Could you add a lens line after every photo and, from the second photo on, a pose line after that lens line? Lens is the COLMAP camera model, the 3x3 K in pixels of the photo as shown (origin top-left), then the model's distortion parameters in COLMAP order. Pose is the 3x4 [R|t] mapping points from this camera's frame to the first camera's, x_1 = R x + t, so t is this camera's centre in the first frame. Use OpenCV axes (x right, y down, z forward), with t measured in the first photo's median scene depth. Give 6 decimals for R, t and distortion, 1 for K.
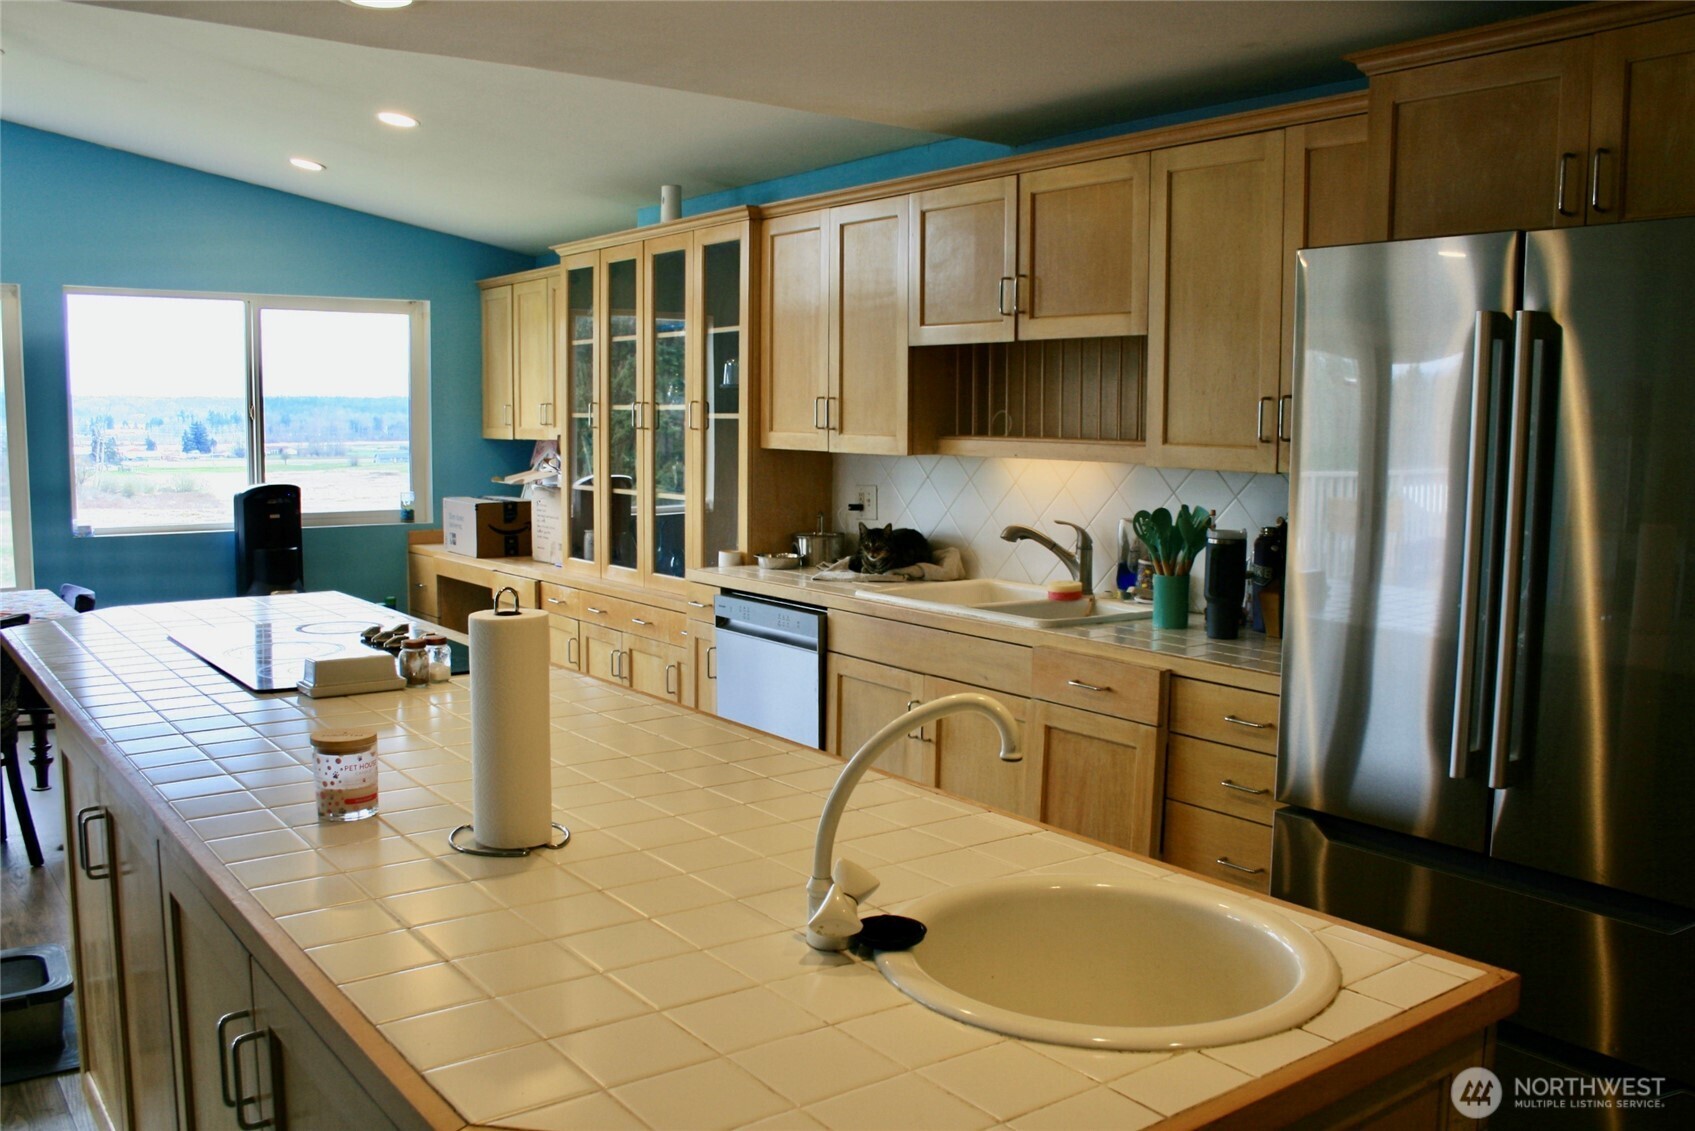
lens RADIAL K [[1429.9, 0, 847.5], [0, 1429.9, 565.5], [0, 0, 1]] dist [-0.165401, 0.130243]
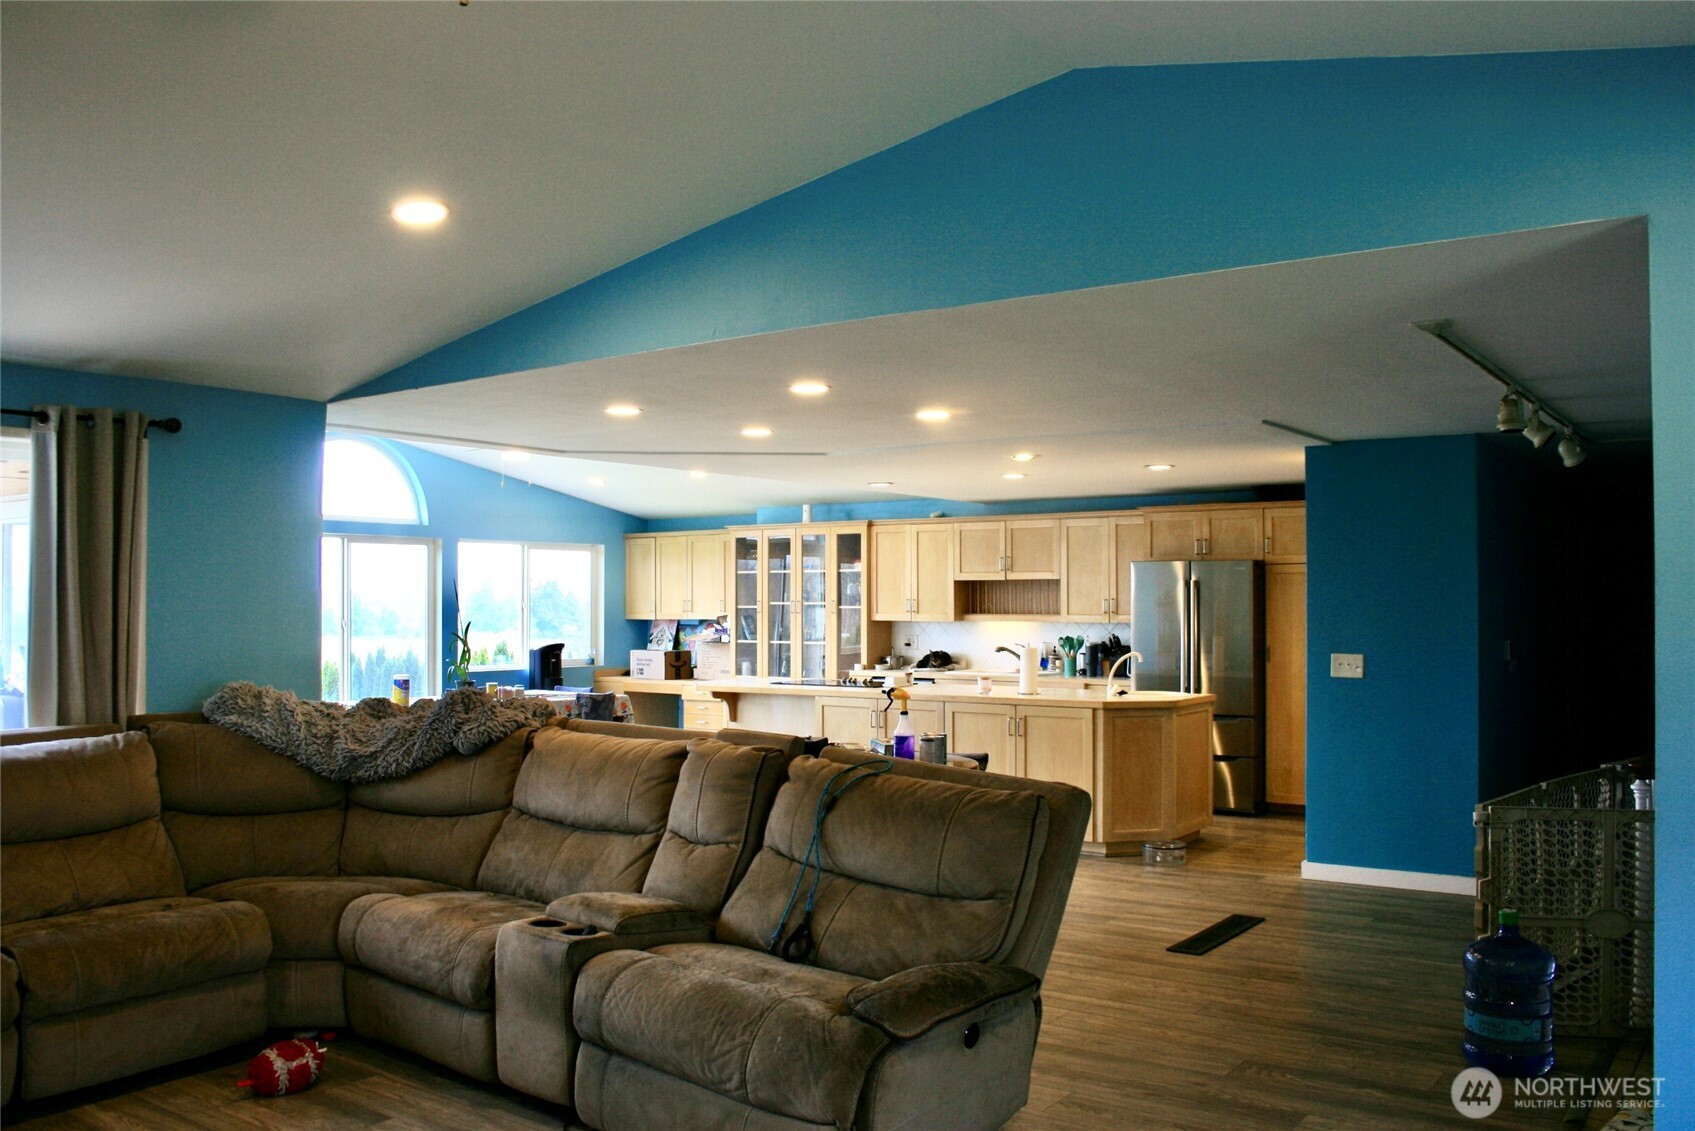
lens RADIAL K [[1429.9, 0, 847.5], [0, 1429.9, 565.5], [0, 0, 1]] dist [-0.165401, 0.130243]
pose [[0.946778, 0.003079, 0.321873, -0.870297], [0.039777, 0.991171, -0.126481, 0.128304], [-0.319421, 0.132553, 0.938296, -1.250721]]
